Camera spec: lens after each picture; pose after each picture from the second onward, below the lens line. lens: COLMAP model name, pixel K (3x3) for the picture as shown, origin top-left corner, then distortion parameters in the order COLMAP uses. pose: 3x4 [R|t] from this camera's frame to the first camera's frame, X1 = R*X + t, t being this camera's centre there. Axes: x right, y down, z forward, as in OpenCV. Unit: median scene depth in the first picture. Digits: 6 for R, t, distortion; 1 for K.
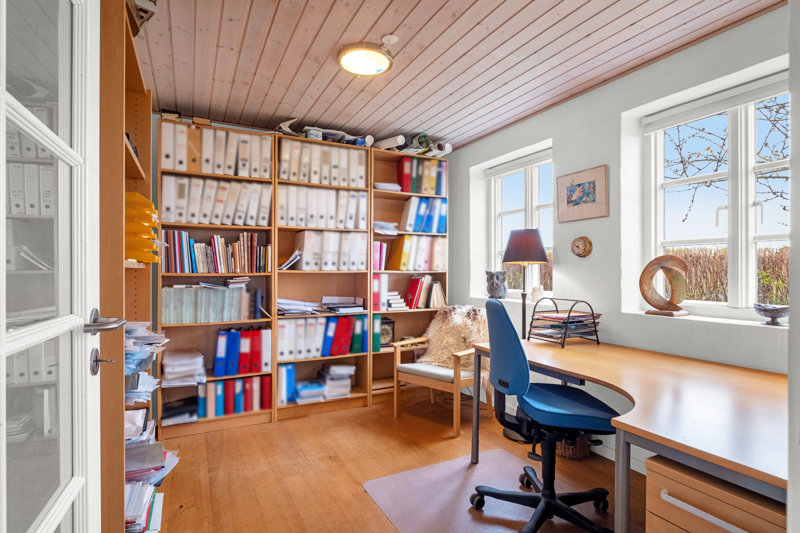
lens RADIAL K [[409.0, 0, 395.8], [0, 409.0, 268.9], [0, 0, 1]] dist [-0.000366, 0.000559]
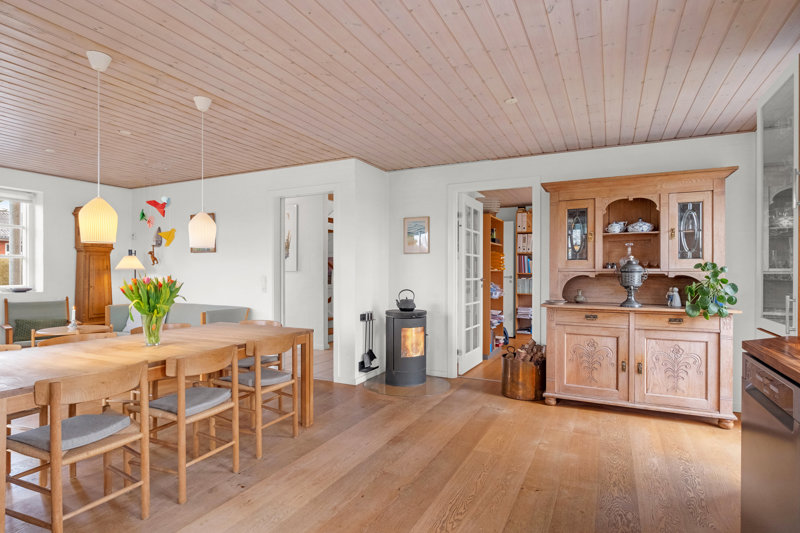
lens RADIAL K [[429.3, 0, 397.9], [0, 429.3, 270.6], [0, 0, 1]] dist [0.000268, 0.000034]
pose [[0.598638, 0.003590, -0.801012, 1.100448], [-0.001049, 0.999993, 0.003698, -0.012460], [0.801019, -0.001374, 0.598637, -1.168453]]
